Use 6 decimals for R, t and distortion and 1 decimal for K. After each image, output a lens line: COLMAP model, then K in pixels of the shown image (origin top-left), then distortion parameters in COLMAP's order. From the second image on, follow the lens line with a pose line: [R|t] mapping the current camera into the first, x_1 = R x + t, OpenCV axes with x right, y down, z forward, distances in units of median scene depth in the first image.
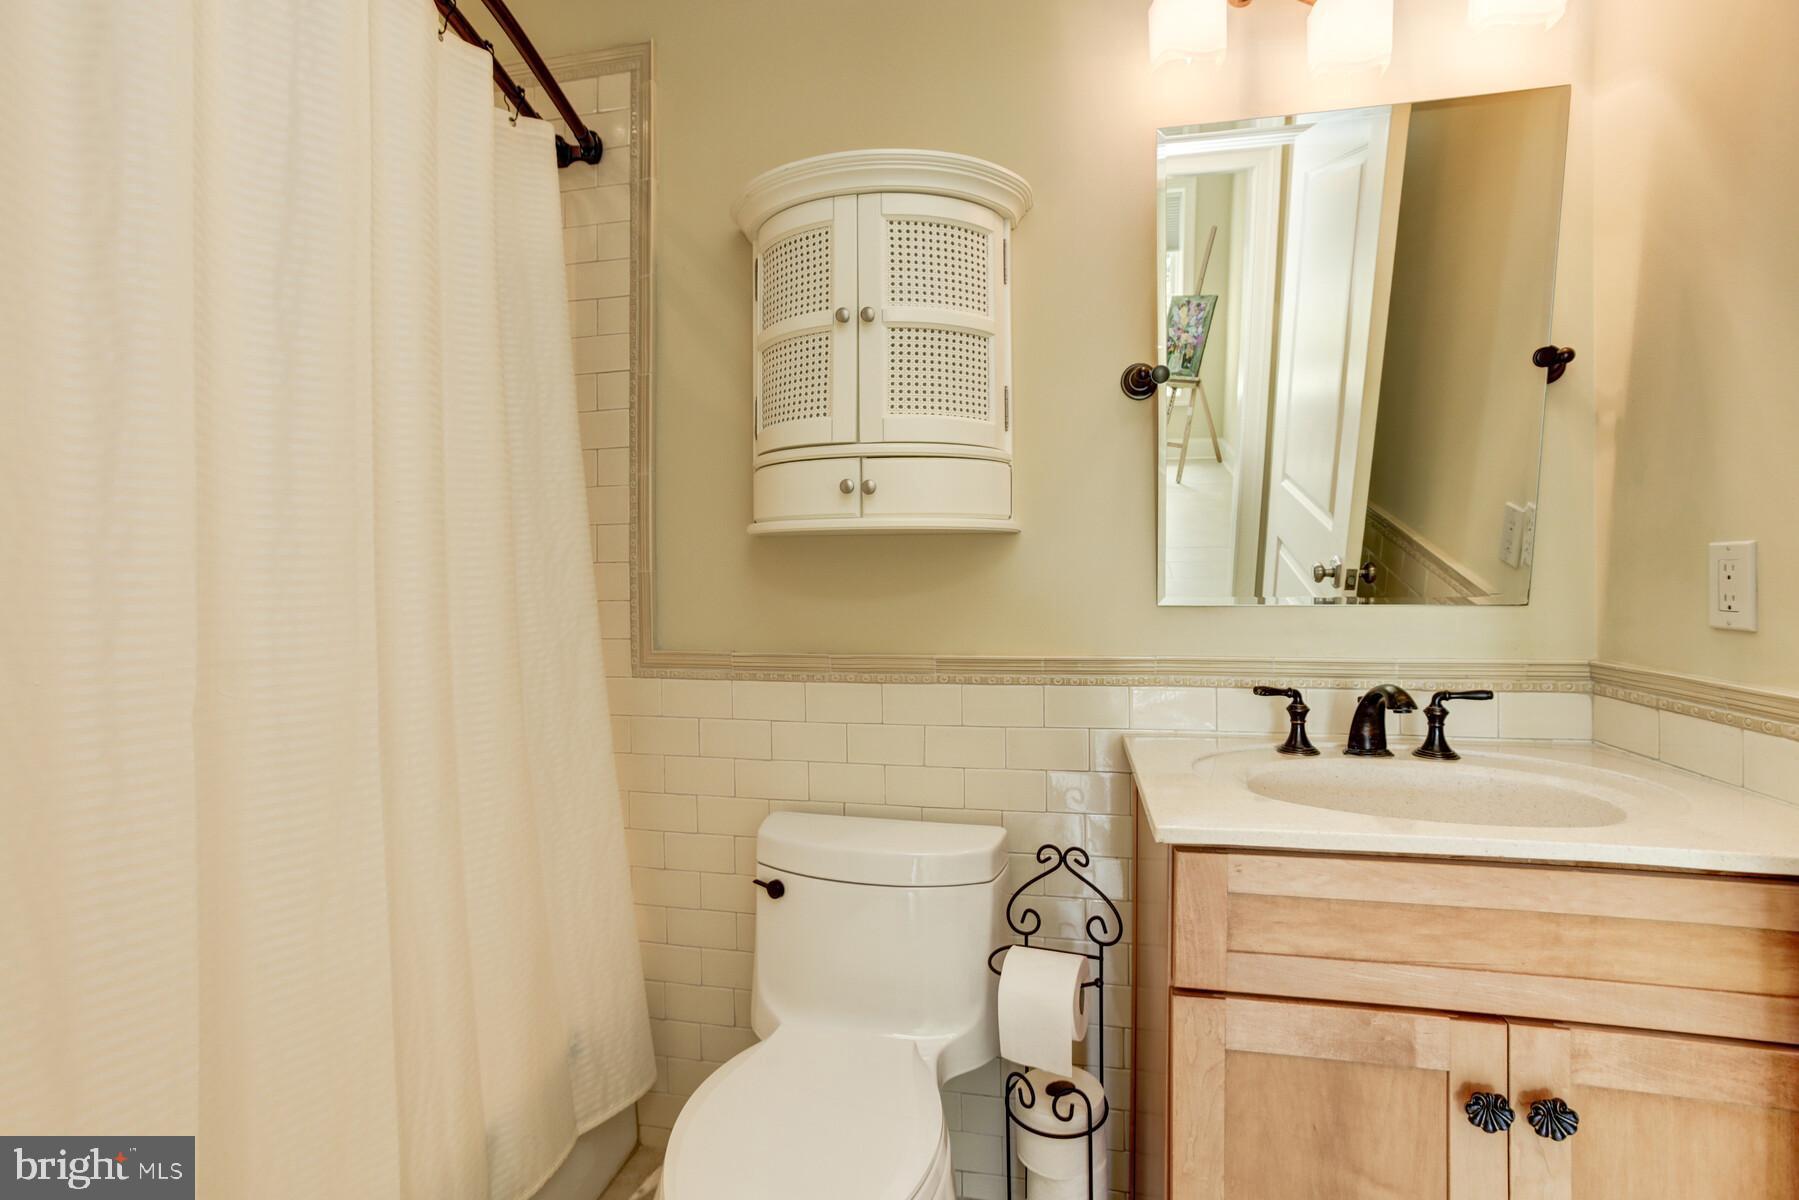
lens RADIAL K [[823.9, 0, 884.9], [0, 823.9, 580.0], [0, 0, 1]] dist [-0.060597, 0.029964]
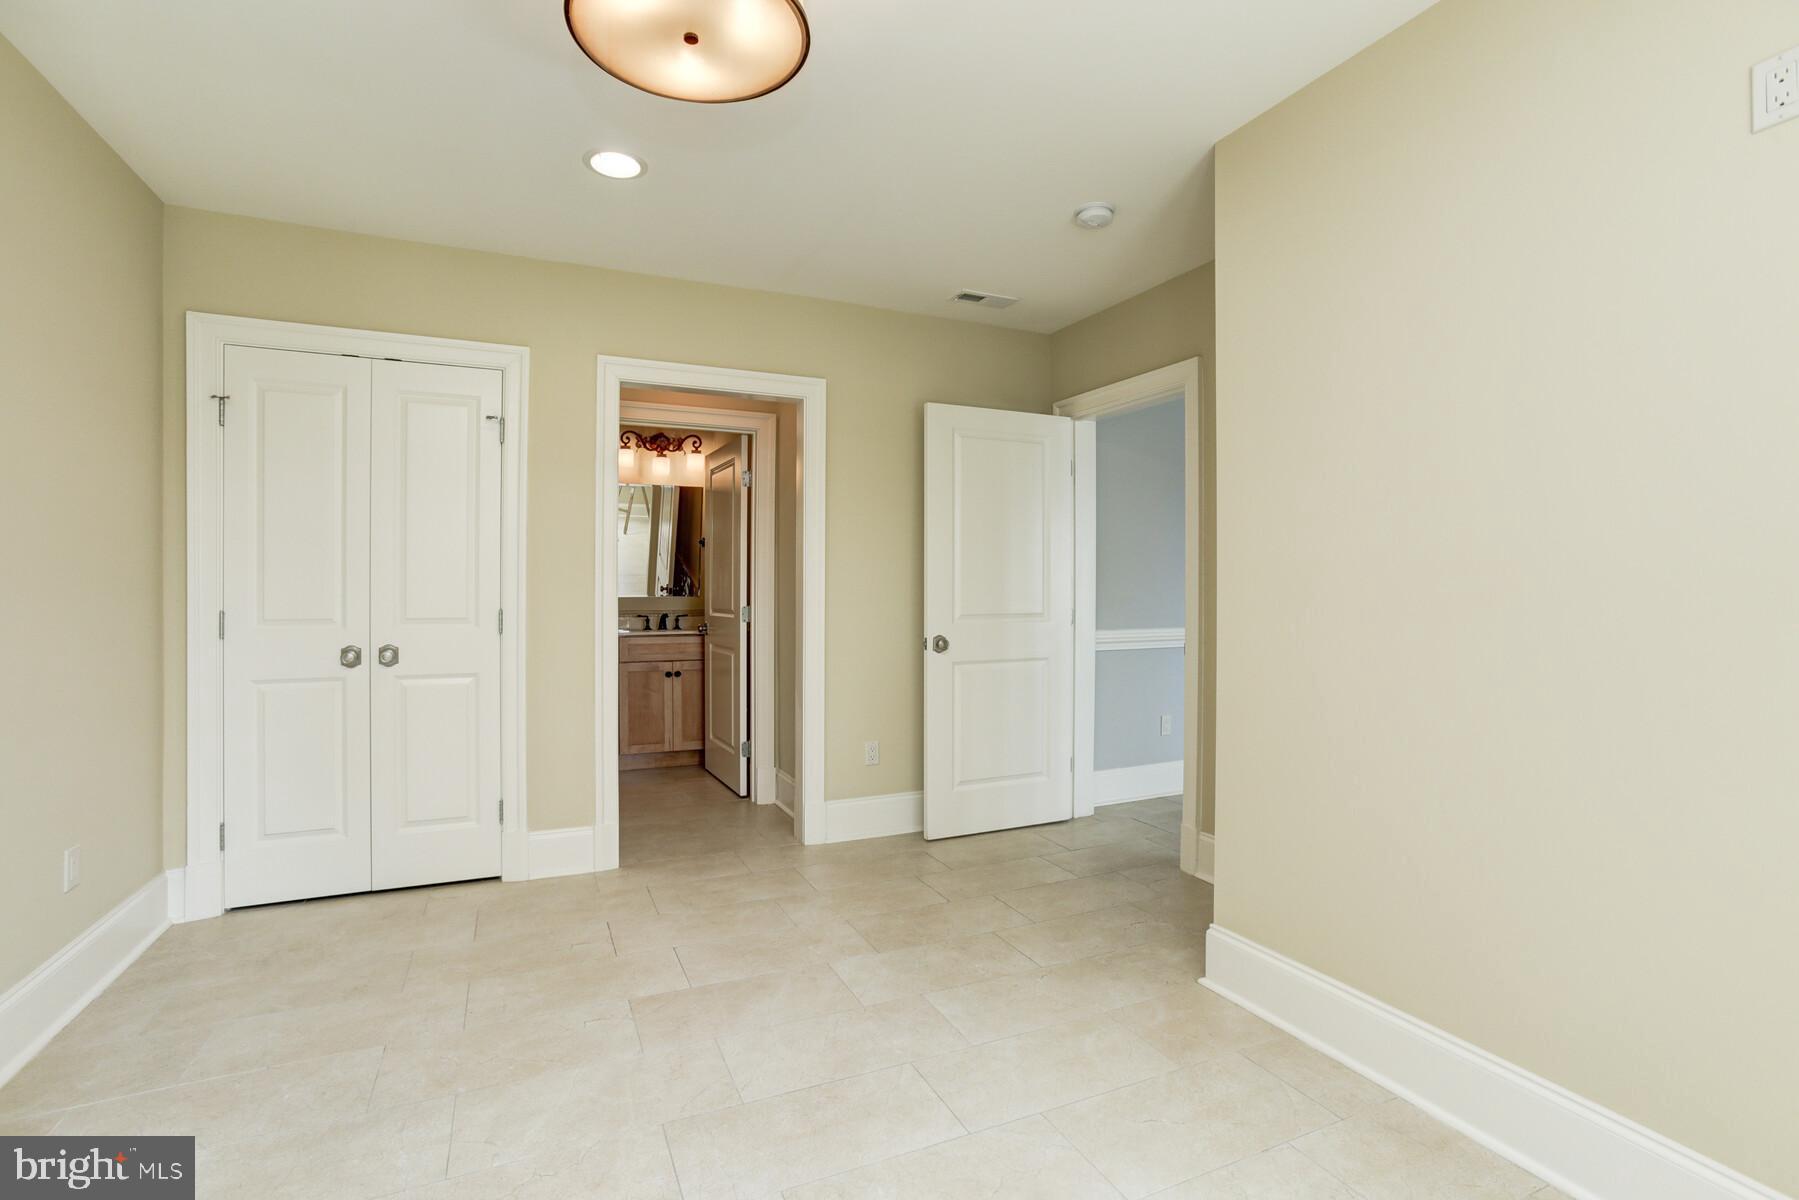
lens RADIAL K [[823.9, 0, 884.9], [0, 823.9, 580.0], [0, 0, 1]] dist [-0.060597, 0.029964]
pose [[0.798186, 0.008183, 0.602356, -1.169103], [0.002280, 0.999860, -0.016604, 0.021850], [-0.602407, 0.014626, 0.798055, -3.407018]]
